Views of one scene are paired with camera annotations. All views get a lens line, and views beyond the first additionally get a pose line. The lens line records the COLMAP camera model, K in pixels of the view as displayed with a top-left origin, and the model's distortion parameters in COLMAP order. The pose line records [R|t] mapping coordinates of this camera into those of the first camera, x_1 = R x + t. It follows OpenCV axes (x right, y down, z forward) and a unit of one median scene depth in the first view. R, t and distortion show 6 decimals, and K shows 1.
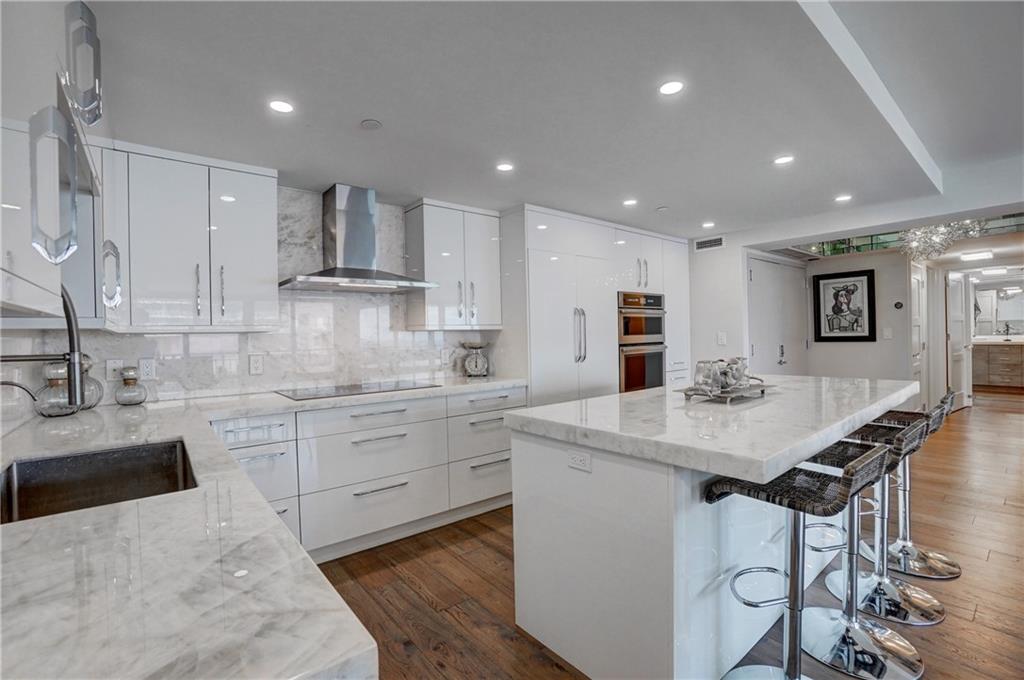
lens RADIAL K [[454.4, 0, 510.7], [0, 454.4, 338.4], [0, 0, 1]] dist [-0.063107, 0.022077]
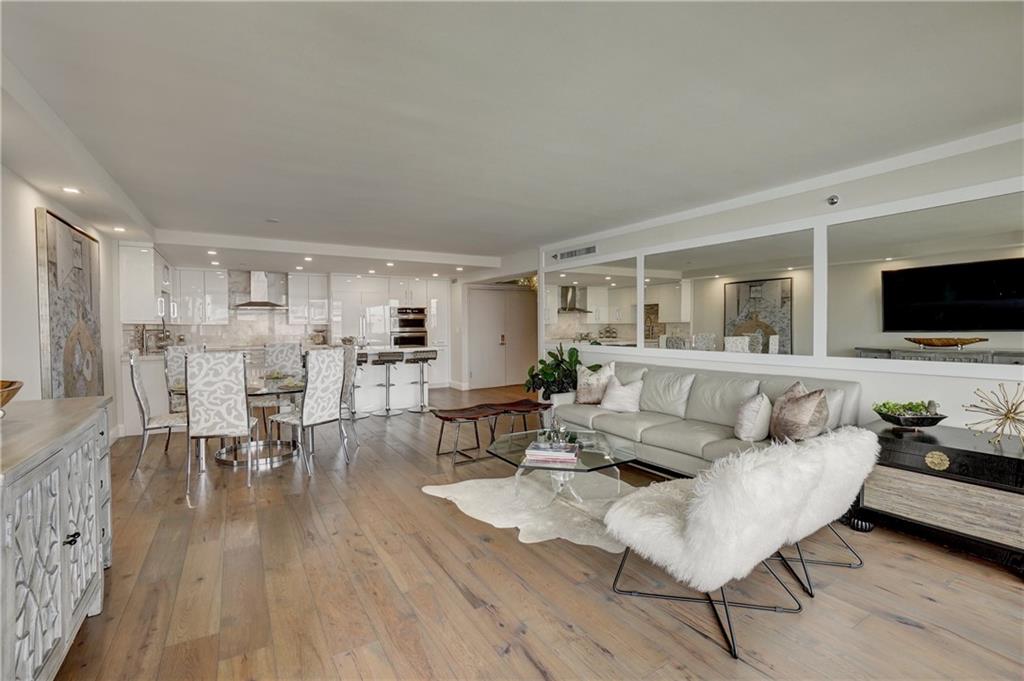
lens RADIAL K [[454.4, 0, 510.7], [0, 454.4, 338.9], [0, 0, 1]] dist [-0.063107, 0.022077]
pose [[0.991302, 0.021812, -0.129790, 1.028135], [-0.018695, 0.999508, 0.025185, -0.016907], [0.130276, -0.022540, 0.991222, -1.001423]]
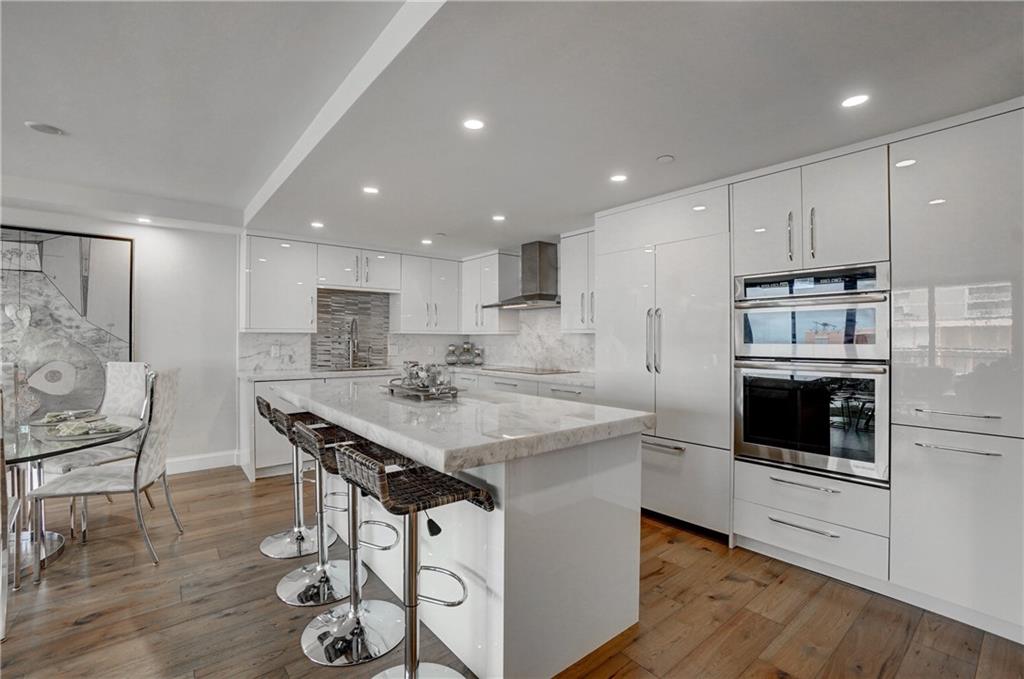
lens RADIAL K [[454.4, 0, 510.7], [0, 454.4, 337.9], [0, 0, 1]] dist [-0.063107, 0.022077]
pose [[-0.001091, 0.017664, -0.999843, 0.852181], [-0.010516, 0.999788, 0.017674, -0.020507], [0.999944, 0.010534, -0.000905, 0.634380]]
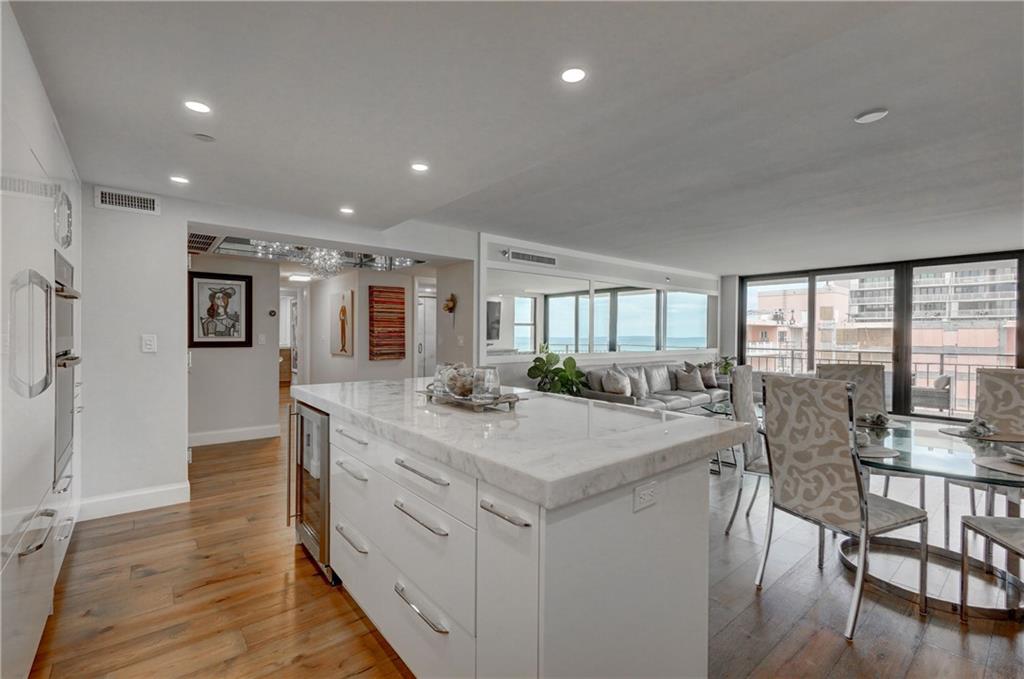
lens RADIAL K [[454.4, 0, 510.7], [0, 454.4, 337.9], [0, 0, 1]] dist [-0.063107, 0.022077]
pose [[-0.020607, 0.018704, 0.999613, -0.239592], [-0.001973, 0.999822, -0.018749, 0.004716], [-0.999786, -0.002358, -0.020567, 0.479647]]
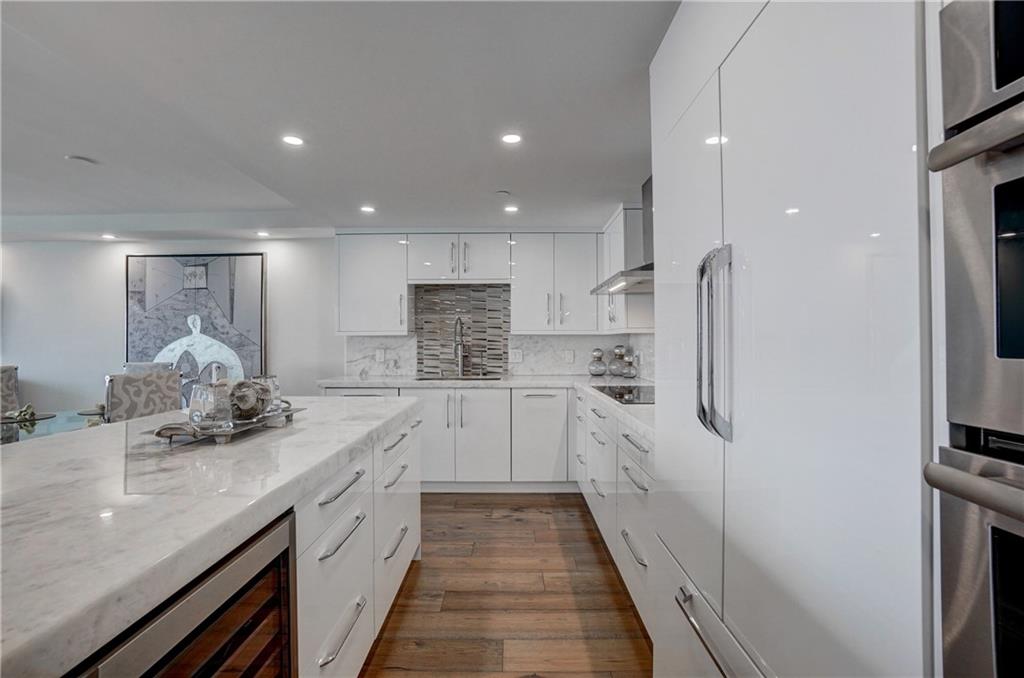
lens RADIAL K [[454.4, 0, 510.7], [0, 454.4, 337.4], [0, 0, 1]] dist [-0.063107, 0.022077]
pose [[-0.631925, 0.014792, -0.774889, 0.391593], [0.010113, 0.999890, 0.010840, -0.012332], [0.774964, -0.000986, -0.632005, 0.931088]]
